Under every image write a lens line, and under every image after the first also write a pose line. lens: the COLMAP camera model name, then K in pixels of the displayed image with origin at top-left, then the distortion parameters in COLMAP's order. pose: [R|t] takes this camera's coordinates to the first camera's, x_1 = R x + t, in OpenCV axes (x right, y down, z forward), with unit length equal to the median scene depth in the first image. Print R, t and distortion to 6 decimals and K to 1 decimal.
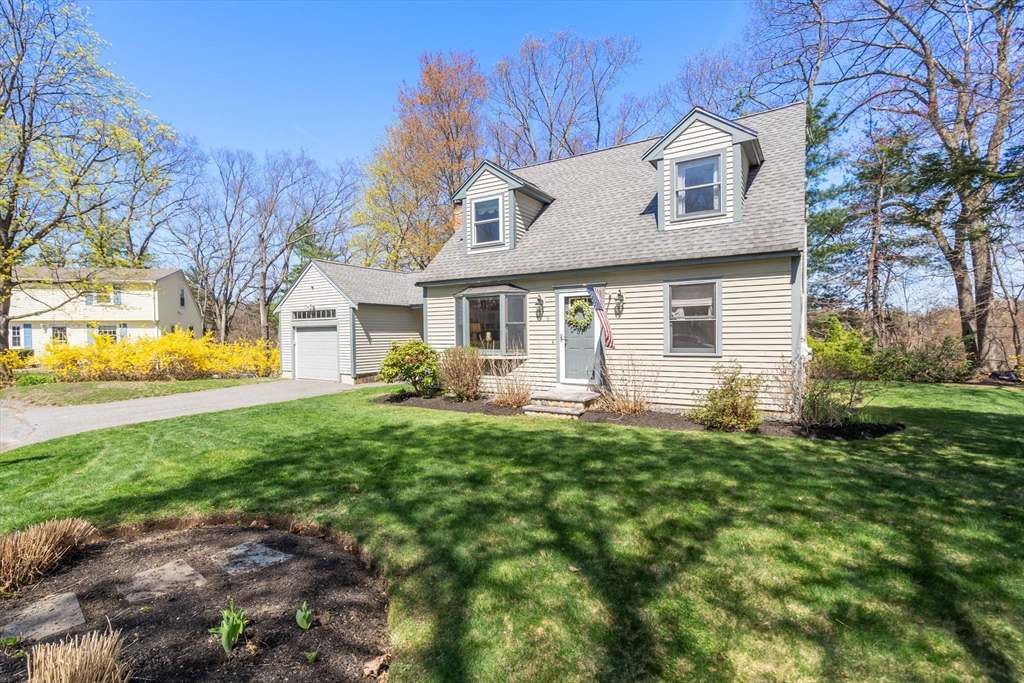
lens RADIAL K [[471.8, 0, 515.1], [0, 471.8, 343.3], [0, 0, 1]] dist [-0.003969, 0.002276]
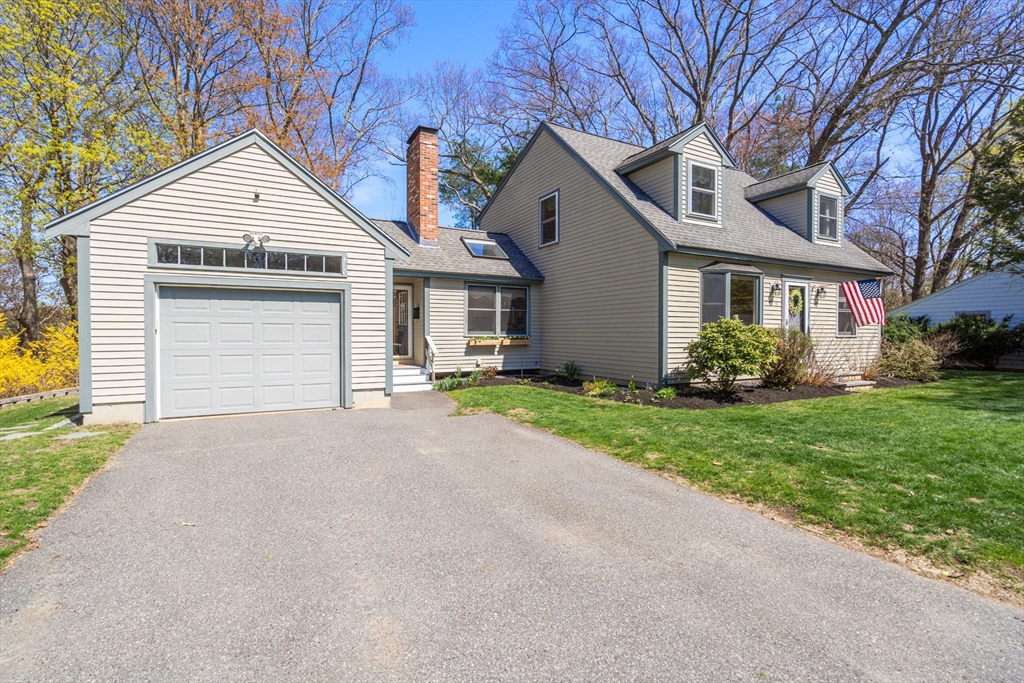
lens RADIAL K [[471.8, 0, 513.6], [0, 471.8, 339.2], [0, 0, 1]] dist [-0.003969, 0.002276]
pose [[0.502258, 0.001430, 0.864717, -1.112011], [0.011476, 0.999900, -0.008319, 0.027686], [-0.864642, 0.014102, 0.502191, 0.955603]]
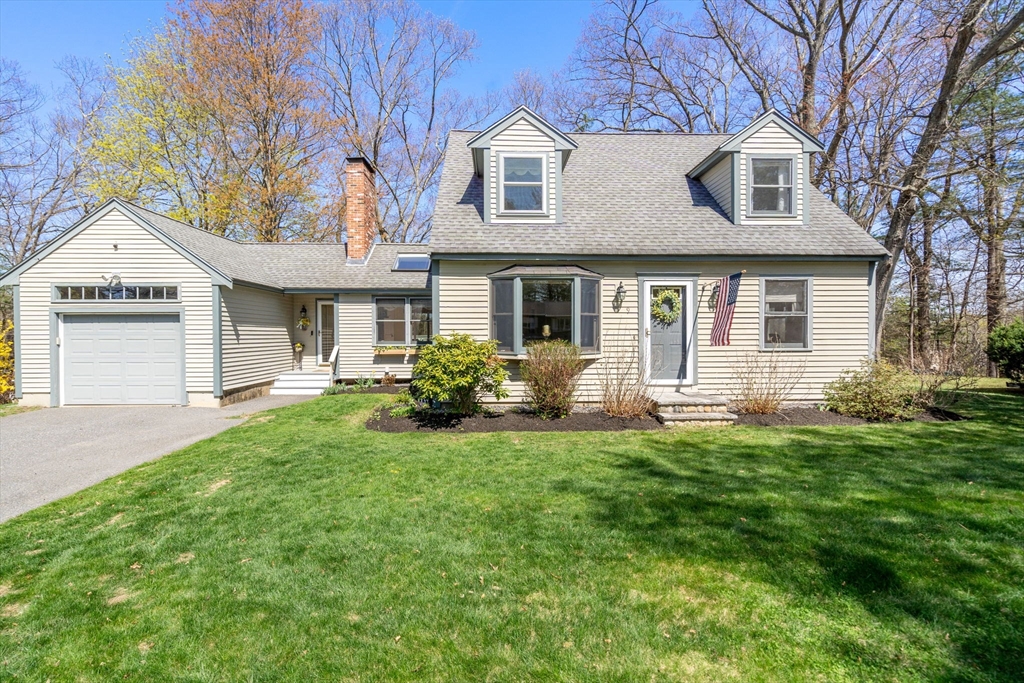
lens RADIAL K [[471.8, 0, 513.2], [0, 471.8, 339.4], [0, 0, 1]] dist [-0.003969, 0.002276]
pose [[0.833653, 0.002876, 0.552281, -0.556729], [0.004903, 0.999909, -0.012608, 0.009798], [-0.552267, 0.013218, 0.833563, 0.397490]]
